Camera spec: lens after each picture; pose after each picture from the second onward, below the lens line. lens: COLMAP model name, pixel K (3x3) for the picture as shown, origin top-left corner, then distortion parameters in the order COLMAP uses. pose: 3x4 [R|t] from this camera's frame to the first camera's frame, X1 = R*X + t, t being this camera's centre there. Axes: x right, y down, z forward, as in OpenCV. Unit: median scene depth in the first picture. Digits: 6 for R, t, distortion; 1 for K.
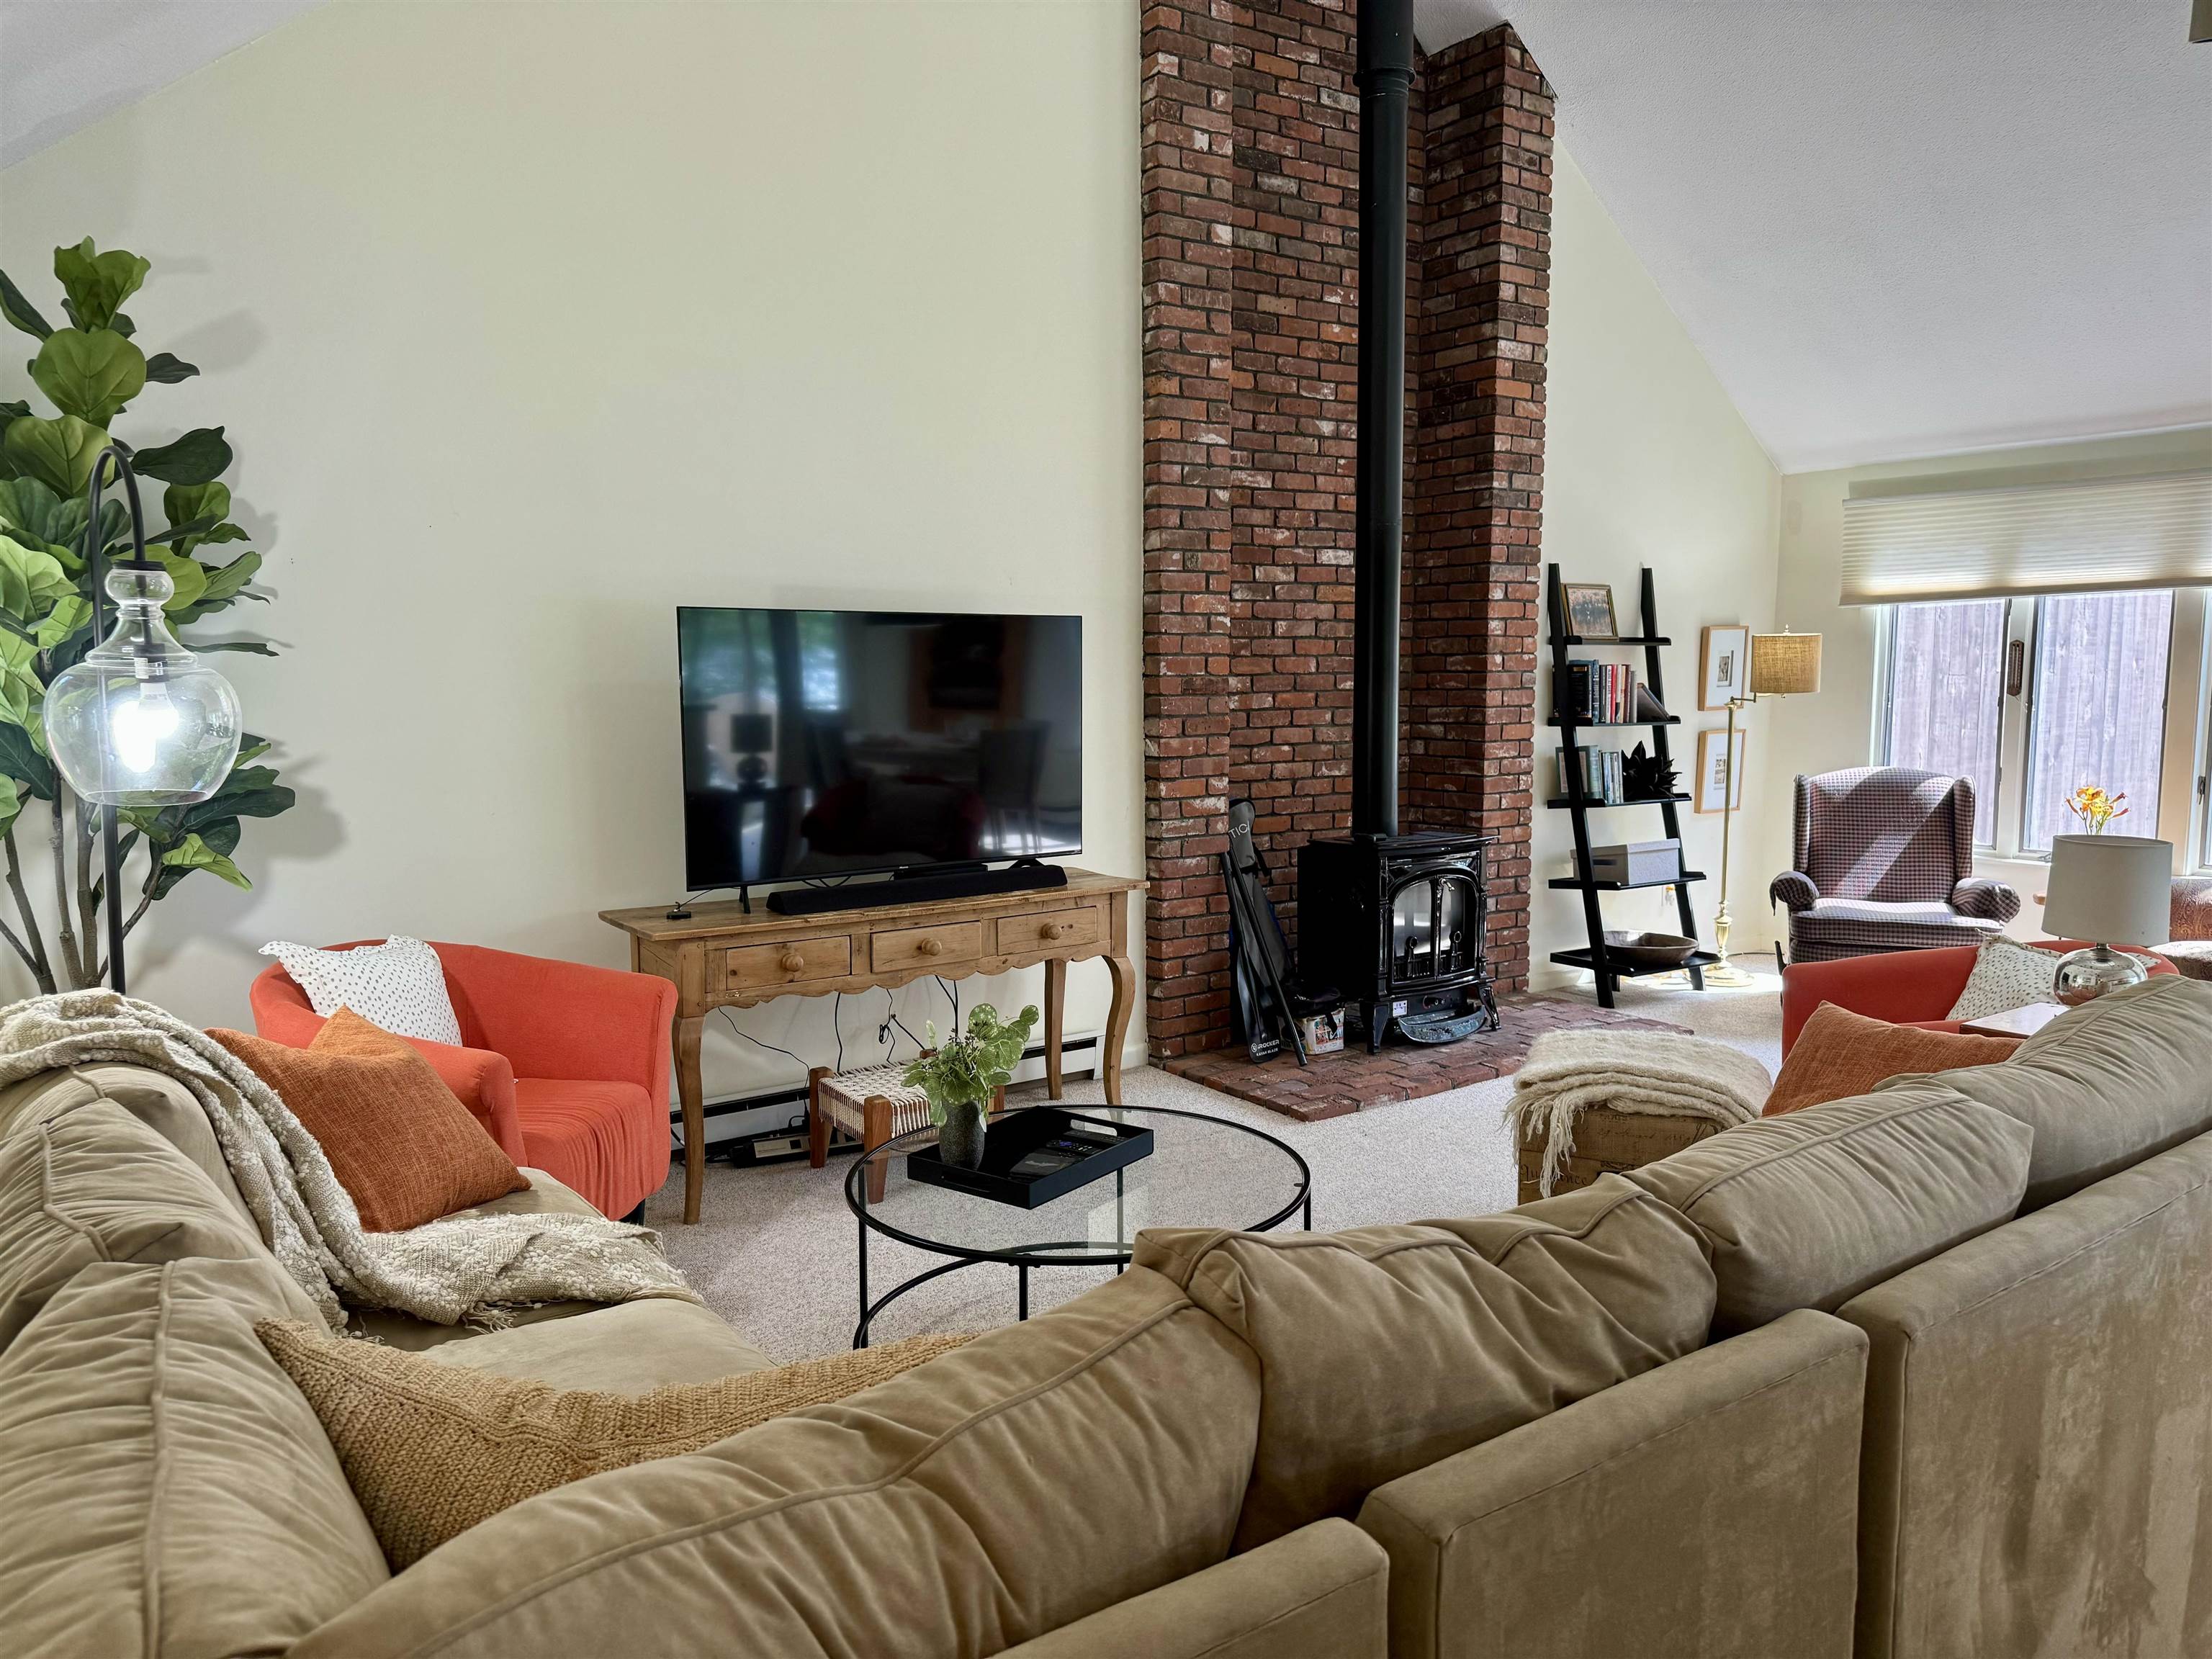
lens RADIAL K [[1553.1, 0, 1097.0], [0, 1553.1, 852.9], [0, 0, 1]] dist [0.001759, -0.008468]
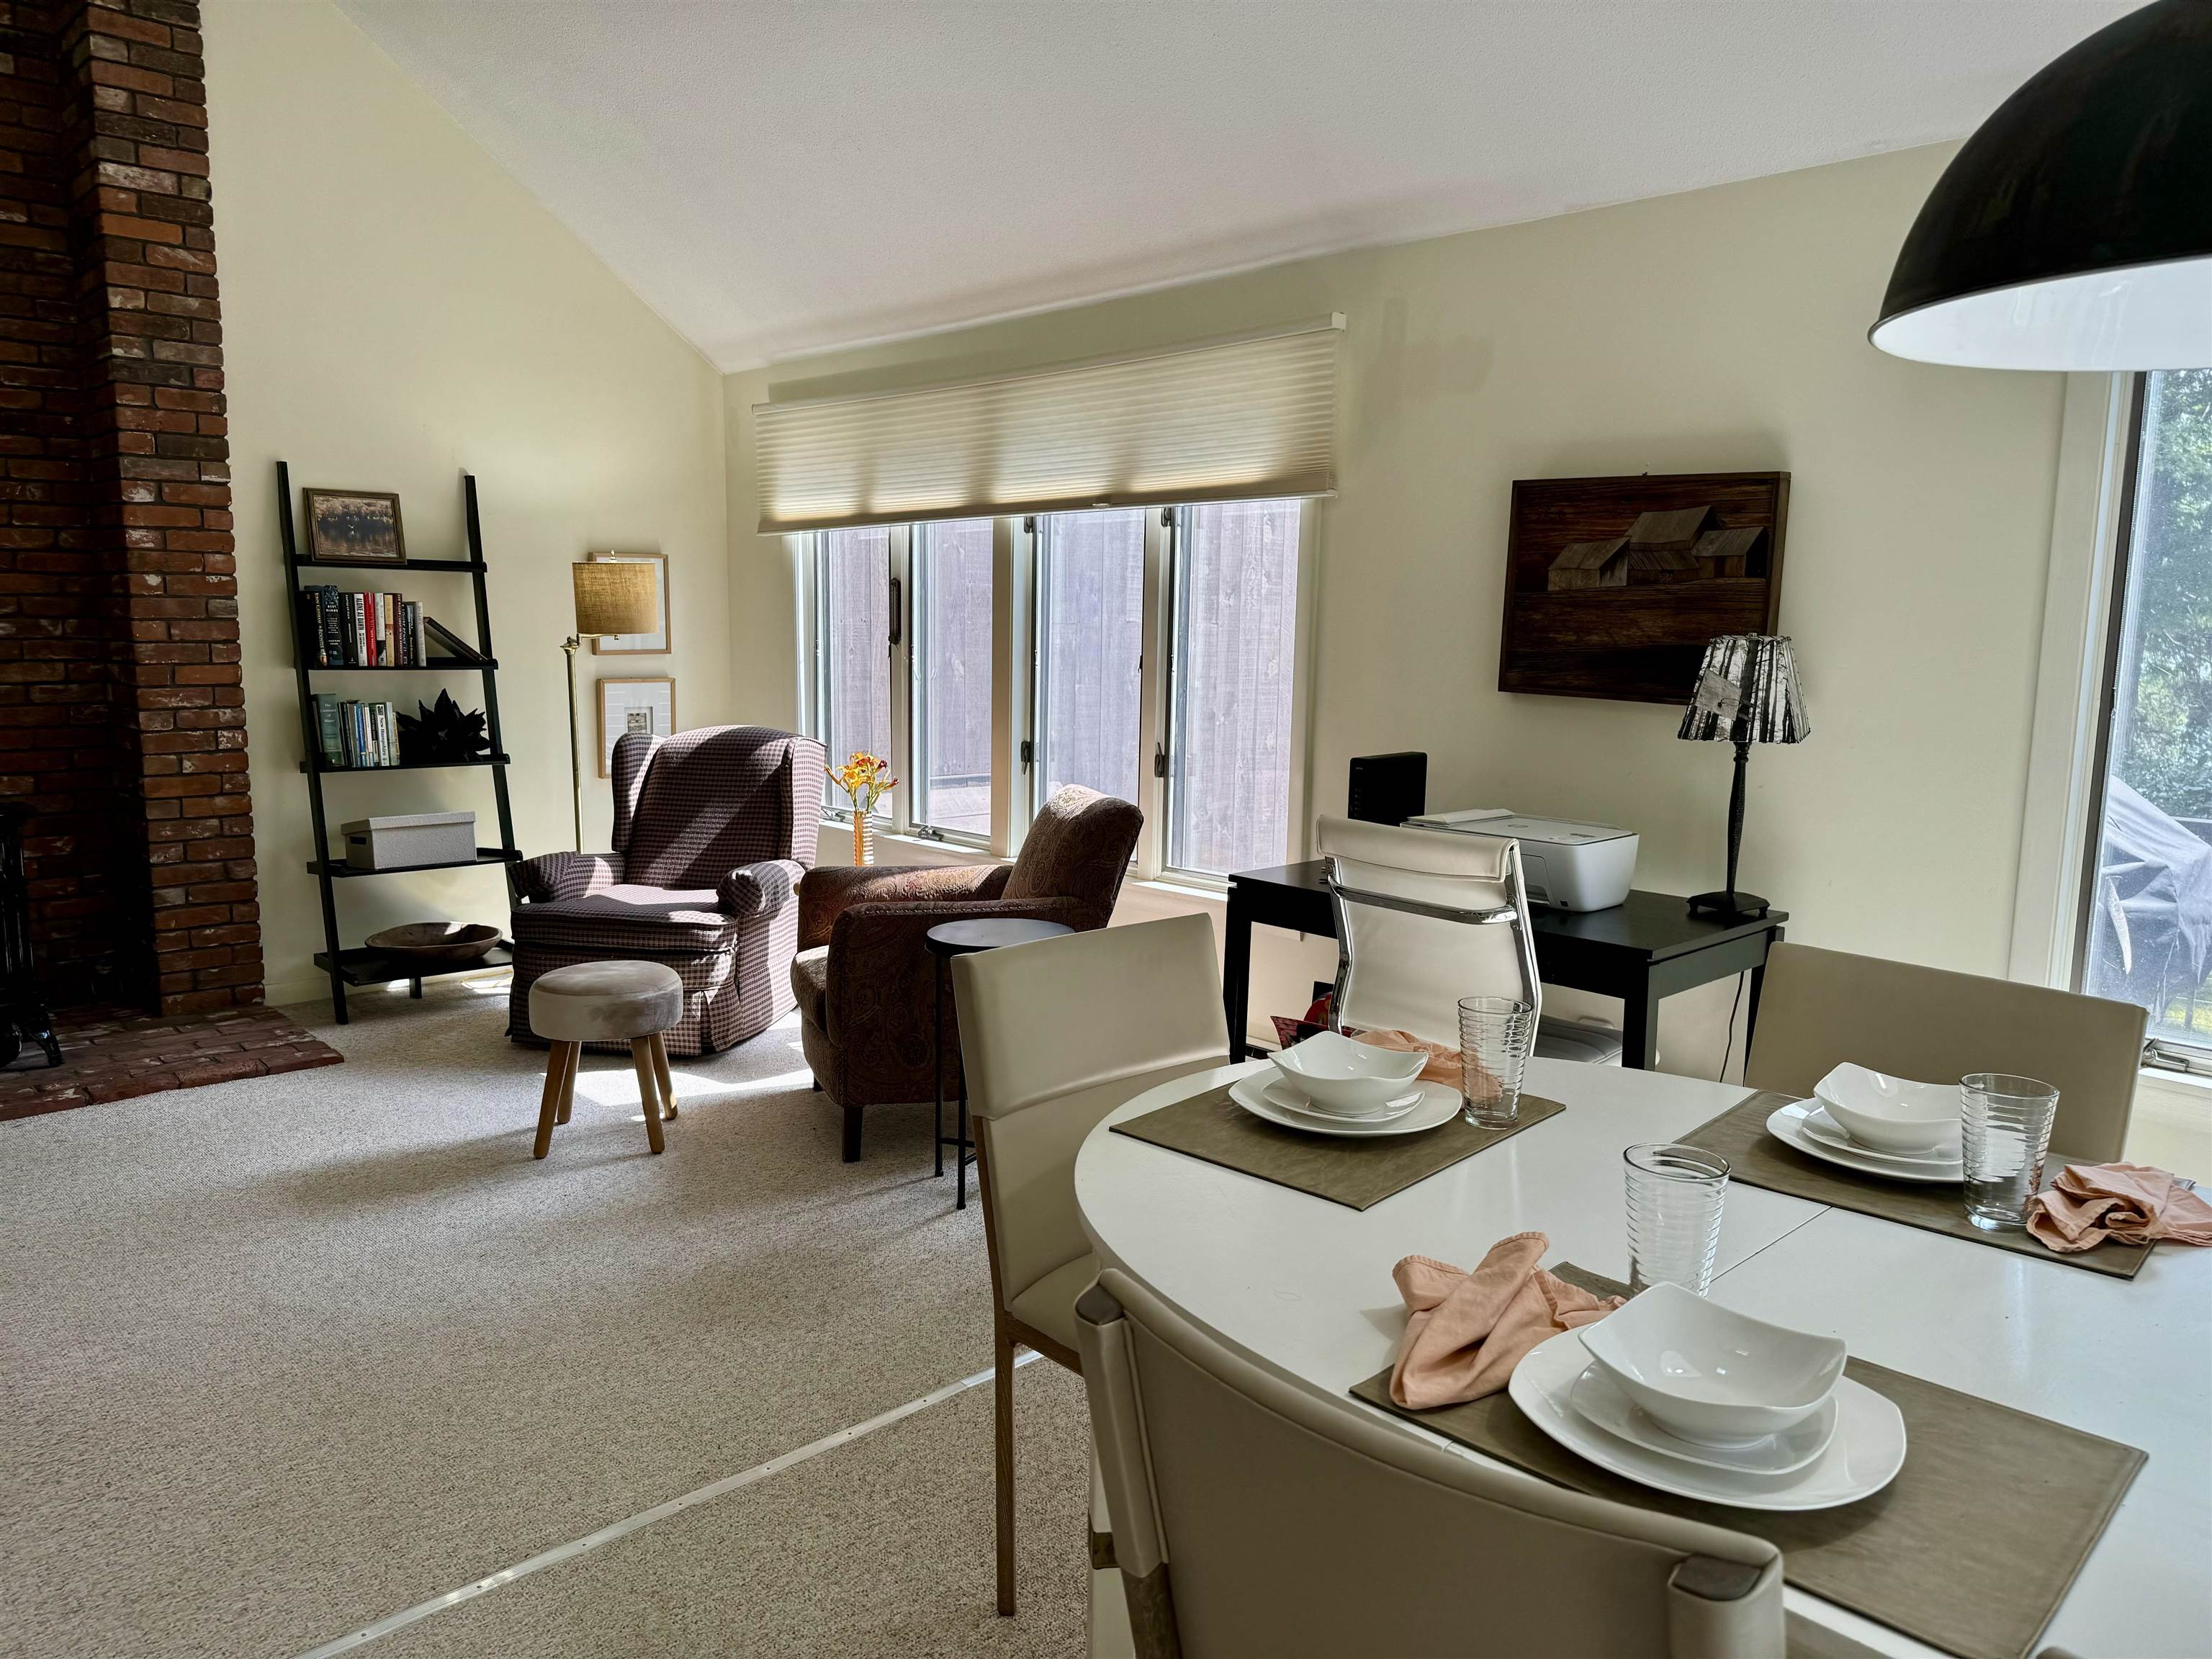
lens RADIAL K [[1553.1, 0, 1115.4], [0, 1553.1, 808.9], [0, 0, 1]] dist [0.001759, -0.008468]
pose [[0.987187, 0.004158, 0.159515, 0.586241], [-0.005075, 0.999973, 0.005343, -0.016670], [-0.159489, -0.006084, 0.987181, 0.153076]]
